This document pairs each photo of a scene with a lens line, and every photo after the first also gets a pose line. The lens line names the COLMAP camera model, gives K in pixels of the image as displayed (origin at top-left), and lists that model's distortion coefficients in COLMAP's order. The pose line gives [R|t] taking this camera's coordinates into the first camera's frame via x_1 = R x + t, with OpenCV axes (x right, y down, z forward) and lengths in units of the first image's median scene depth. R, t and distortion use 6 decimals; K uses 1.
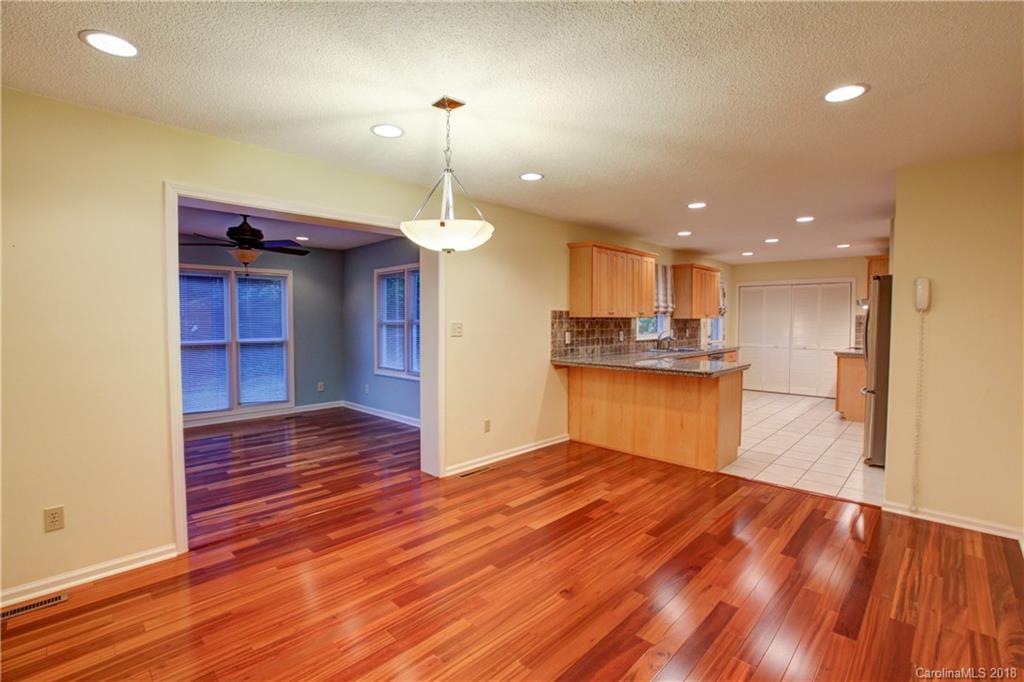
lens RADIAL K [[462.8, 0, 515.3], [0, 462.8, 341.4], [0, 0, 1]] dist [-0.043114, 0.000530]
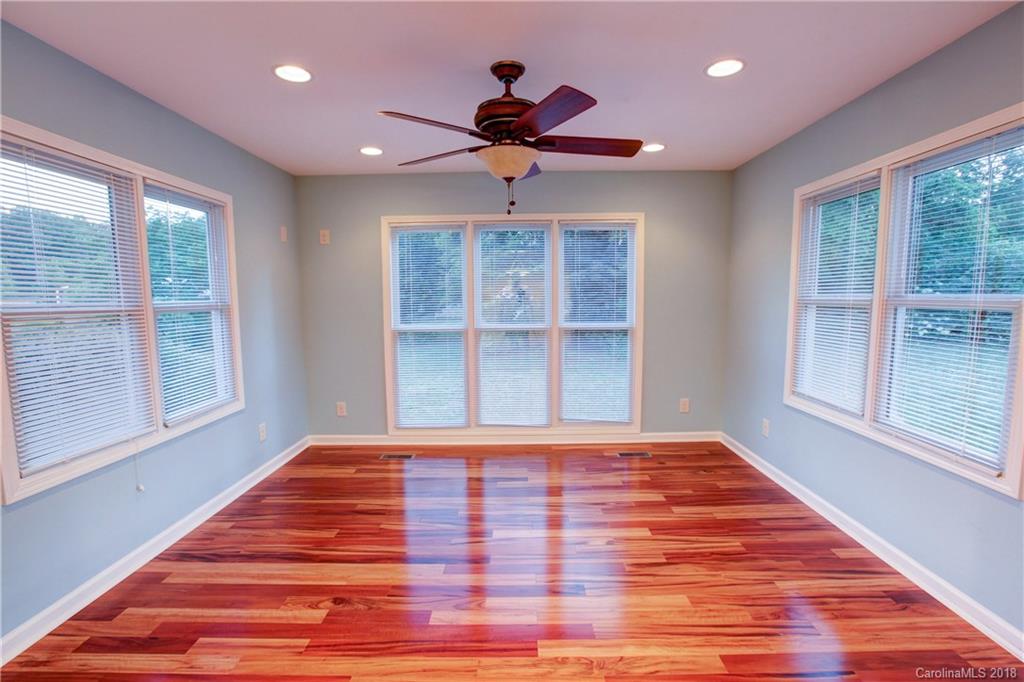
lens RADIAL K [[462.8, 0, 521.1], [0, 462.8, 337.0], [0, 0, 1]] dist [-0.043114, 0.000530]
pose [[0.689912, 0.061575, -0.721270, -0.158564], [-0.029058, 0.997928, 0.057400, -0.021888], [0.723310, -0.018643, 0.690272, 0.481006]]
